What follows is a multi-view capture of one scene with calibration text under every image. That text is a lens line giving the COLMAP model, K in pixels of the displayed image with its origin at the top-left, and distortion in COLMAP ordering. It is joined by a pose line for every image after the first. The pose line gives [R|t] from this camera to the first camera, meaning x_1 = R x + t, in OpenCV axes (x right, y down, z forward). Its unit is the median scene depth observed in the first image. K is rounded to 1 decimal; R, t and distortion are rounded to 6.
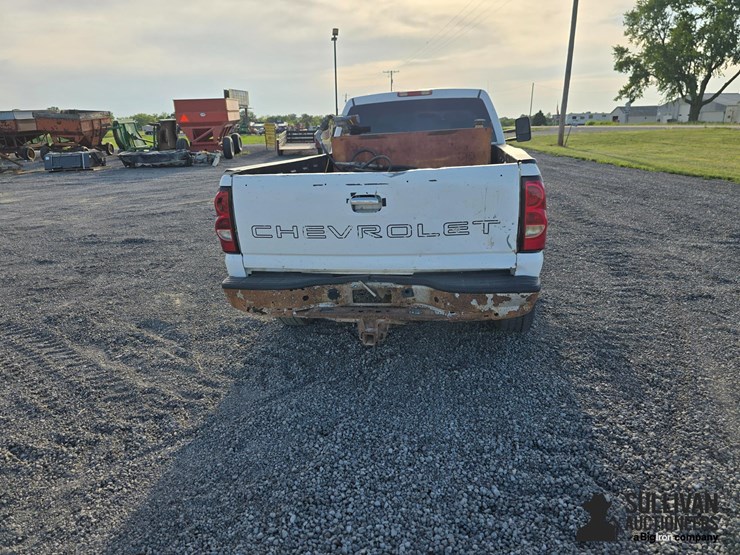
lens RADIAL K [[501.6, 0, 366.4], [0, 501.6, 275.4], [0, 0, 1]] dist [0.058097, -0.057932]
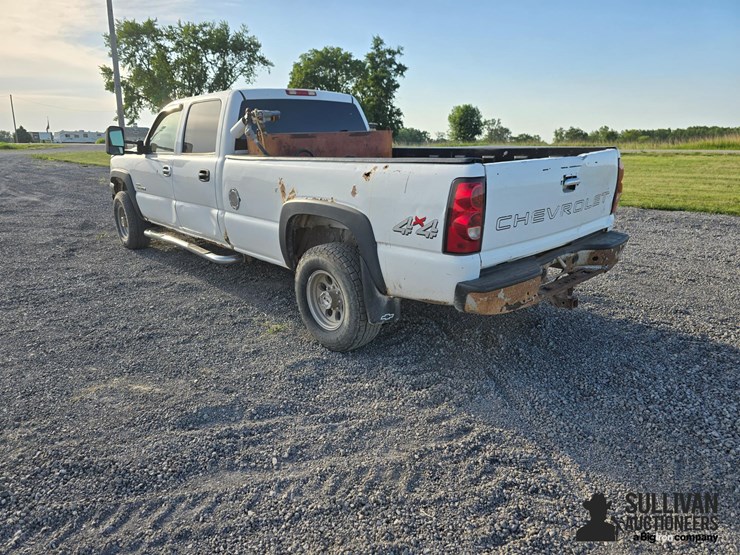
lens RADIAL K [[497.9, 0, 370.0], [0, 497.9, 277.5], [0, 0, 1]] dist [0.054530, -0.050788]
pose [[0.593604, -0.189018, 0.782245, -0.643266], [0.214042, 0.974097, 0.072951, -0.063274], [-0.775771, 0.124129, 0.618685, 0.362378]]
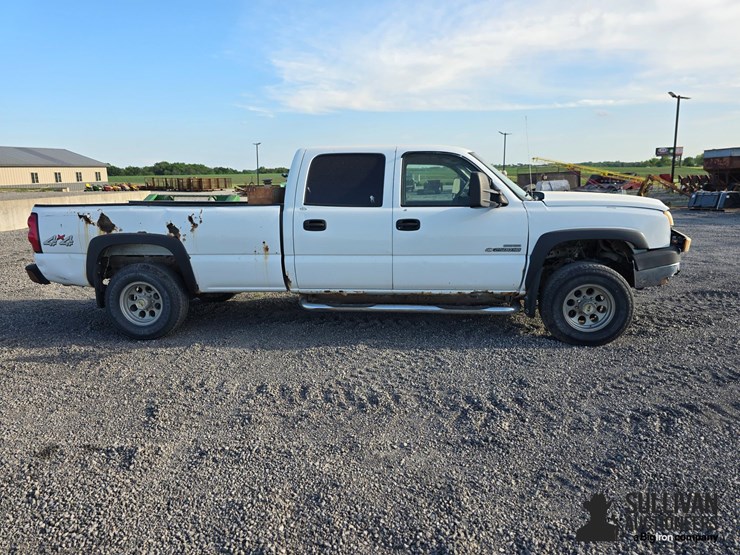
lens RADIAL K [[501.6, 0, 366.4], [0, 501.6, 275.4], [0, 0, 1]] dist [0.058097, -0.057932]
pose [[0.093300, 0.210153, -0.973207, 1.239715], [-0.266149, 0.947164, 0.179013, -0.335925], [0.959406, 0.242316, 0.144303, 1.021416]]
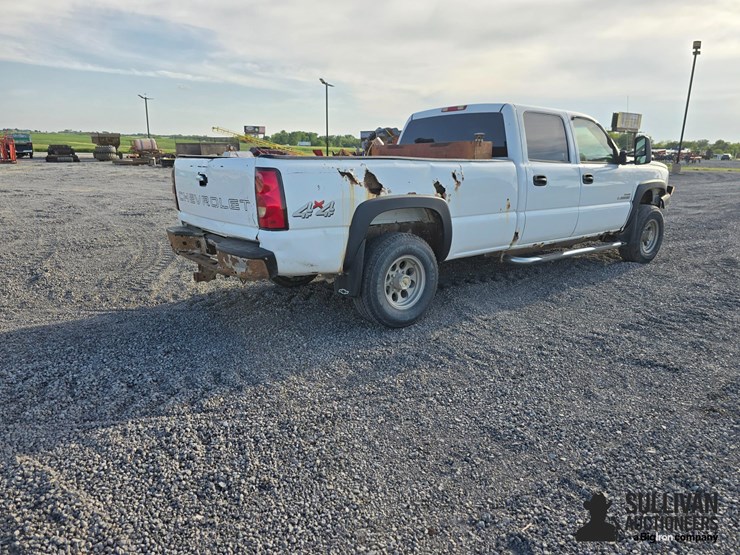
lens RADIAL K [[497.9, 0, 370.0], [0, 497.9, 277.5], [0, 0, 1]] dist [0.054530, -0.050788]
pose [[0.762004, 0.195668, -0.617303, 0.694458], [-0.218561, 0.975033, 0.039264, -0.018950], [0.609574, 0.104999, 0.785745, 0.108479]]
